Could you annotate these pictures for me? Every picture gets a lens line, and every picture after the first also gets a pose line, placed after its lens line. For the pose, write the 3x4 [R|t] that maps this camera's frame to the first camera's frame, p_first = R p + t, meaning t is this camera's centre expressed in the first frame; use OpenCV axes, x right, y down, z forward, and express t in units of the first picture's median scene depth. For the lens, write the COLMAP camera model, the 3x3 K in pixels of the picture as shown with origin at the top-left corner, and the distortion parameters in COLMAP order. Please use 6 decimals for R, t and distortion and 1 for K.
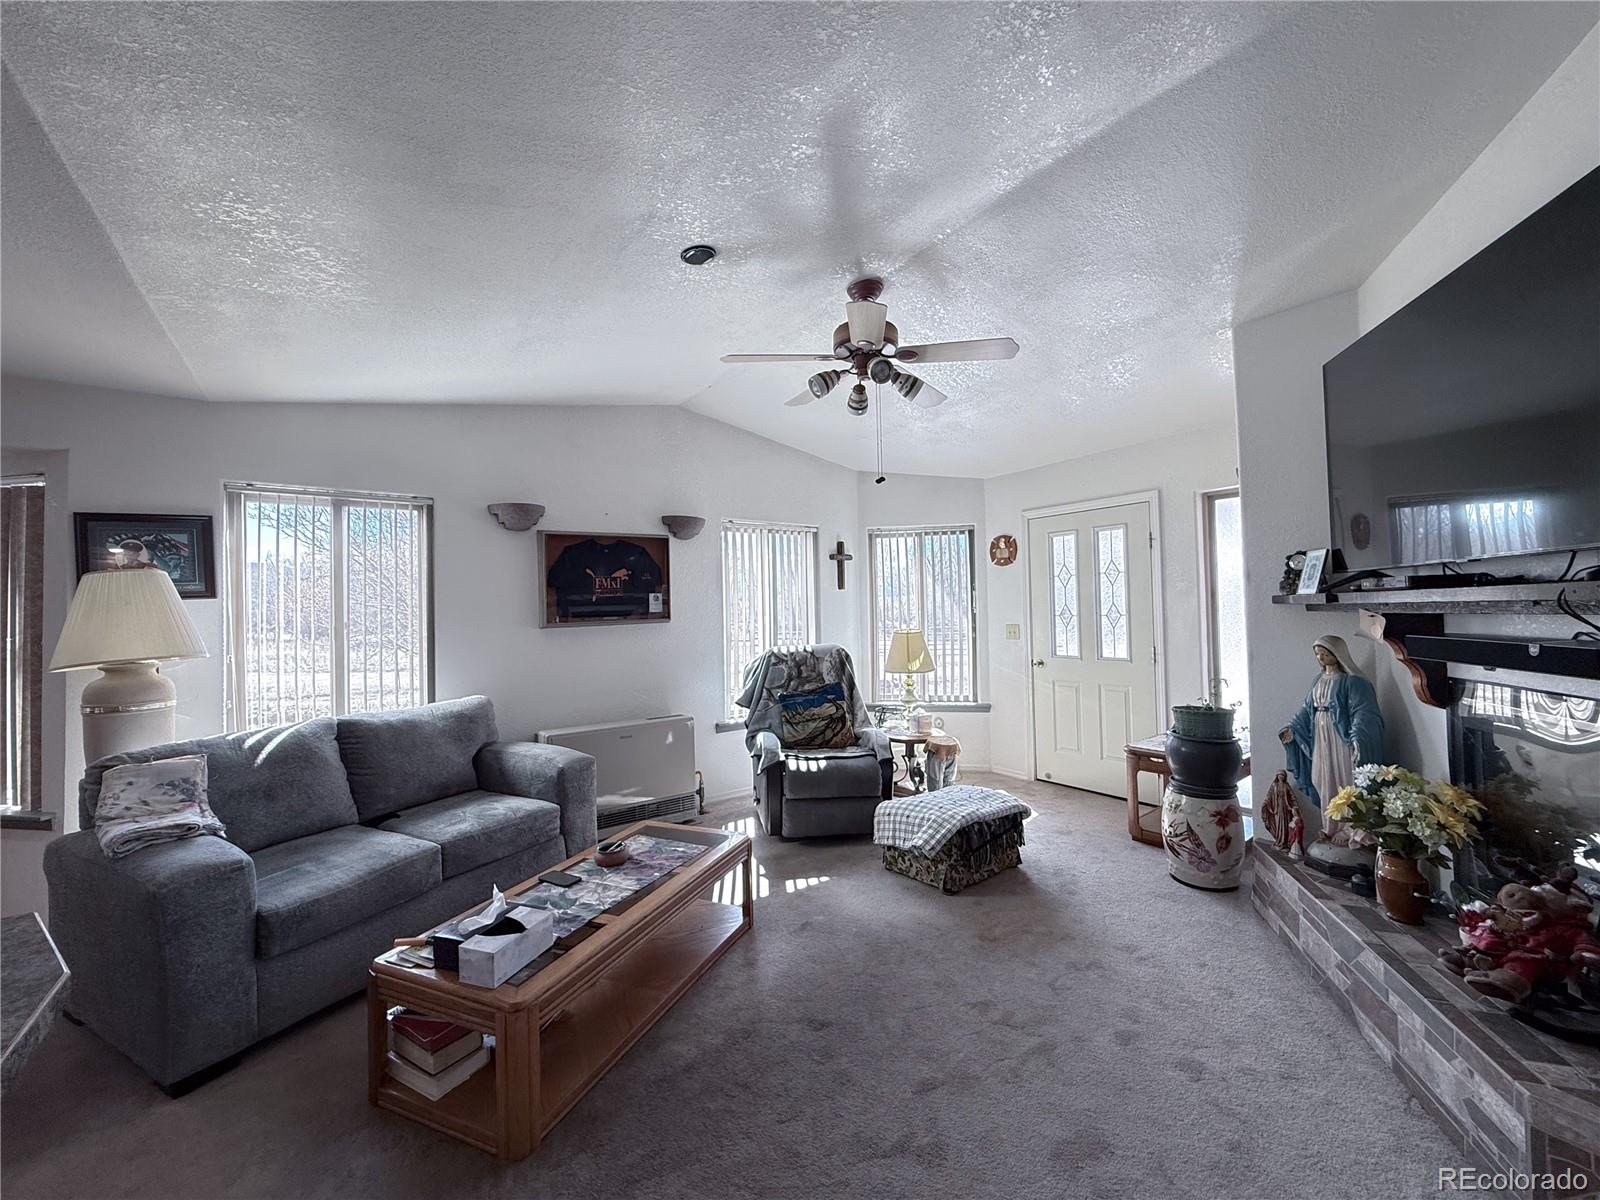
lens RADIAL K [[635.3, 0, 797.8], [0, 635.3, 603.3], [0, 0, 1]] dist [-0.006492, 0.000716]
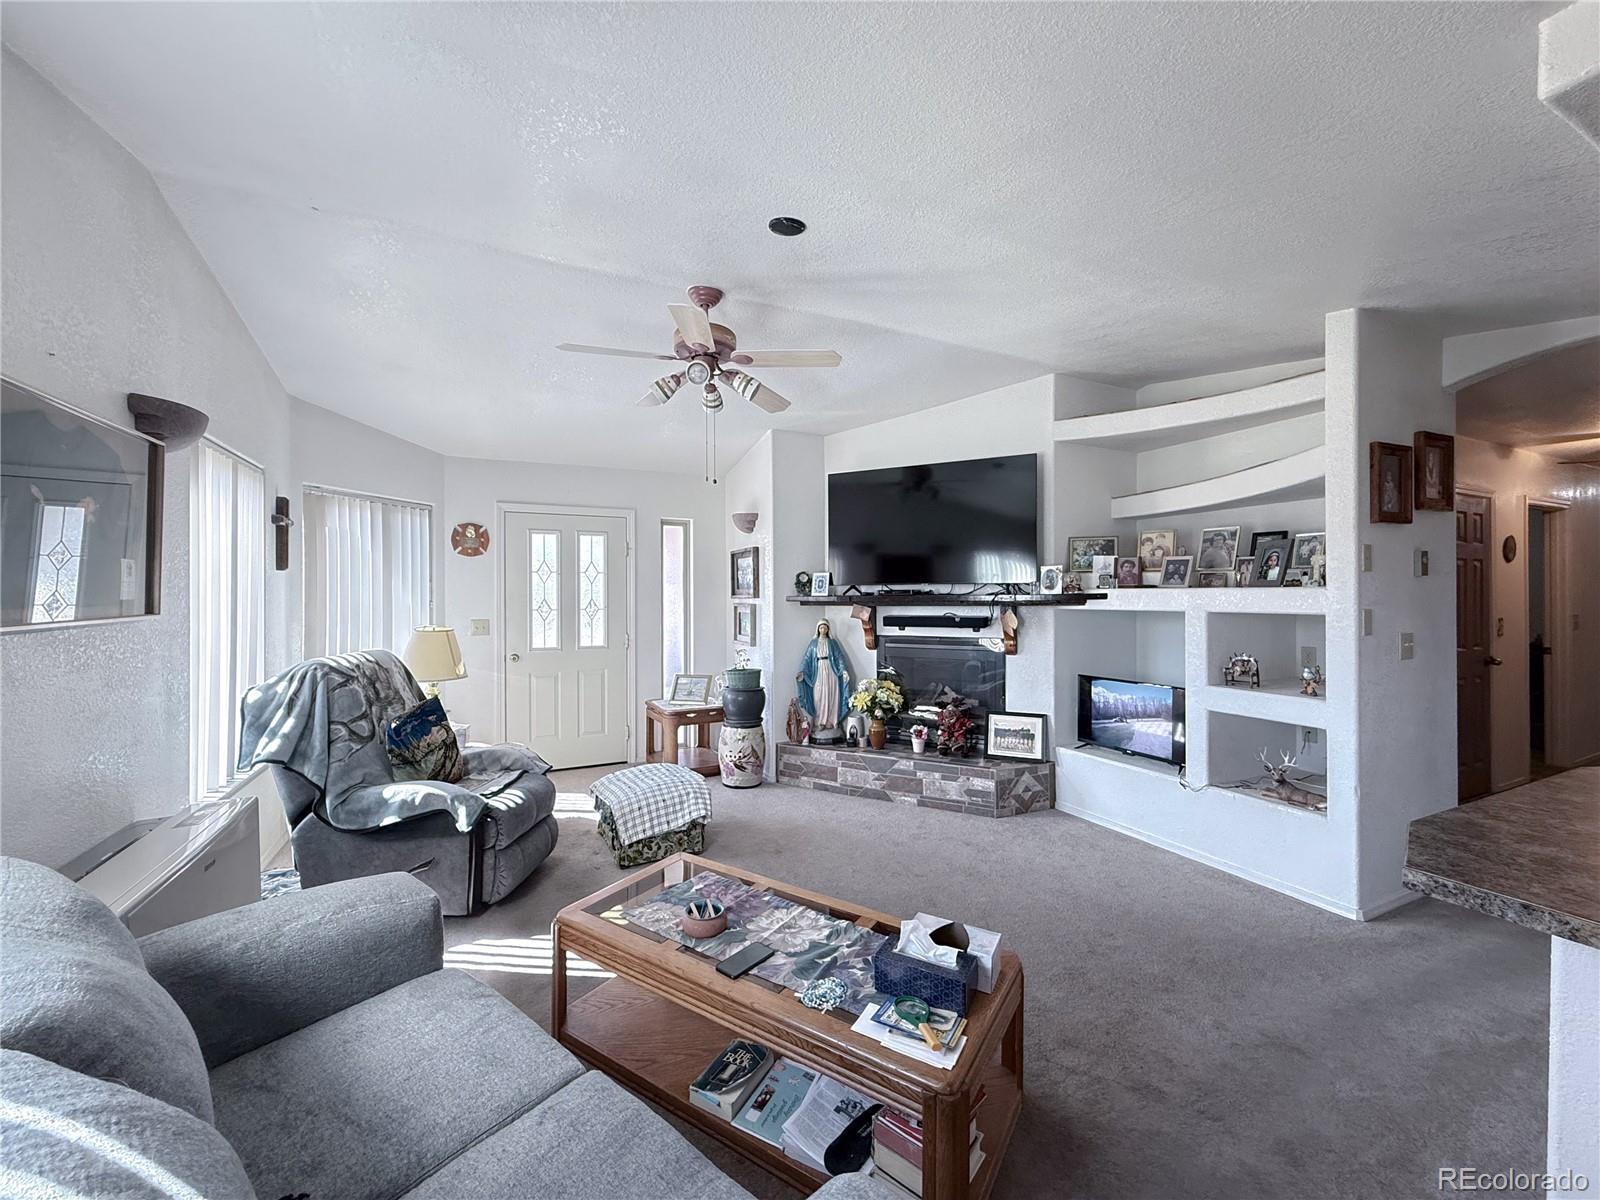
lens RADIAL K [[635.3, 0, 797.8], [0, 635.3, 596.8], [0, 0, 1]] dist [-0.006492, 0.000716]
pose [[0.165503, 0.021436, 0.985976, -0.624585], [-0.012883, 0.999725, -0.019572, 0.014948], [-0.986125, -0.009463, 0.165733, 0.467014]]
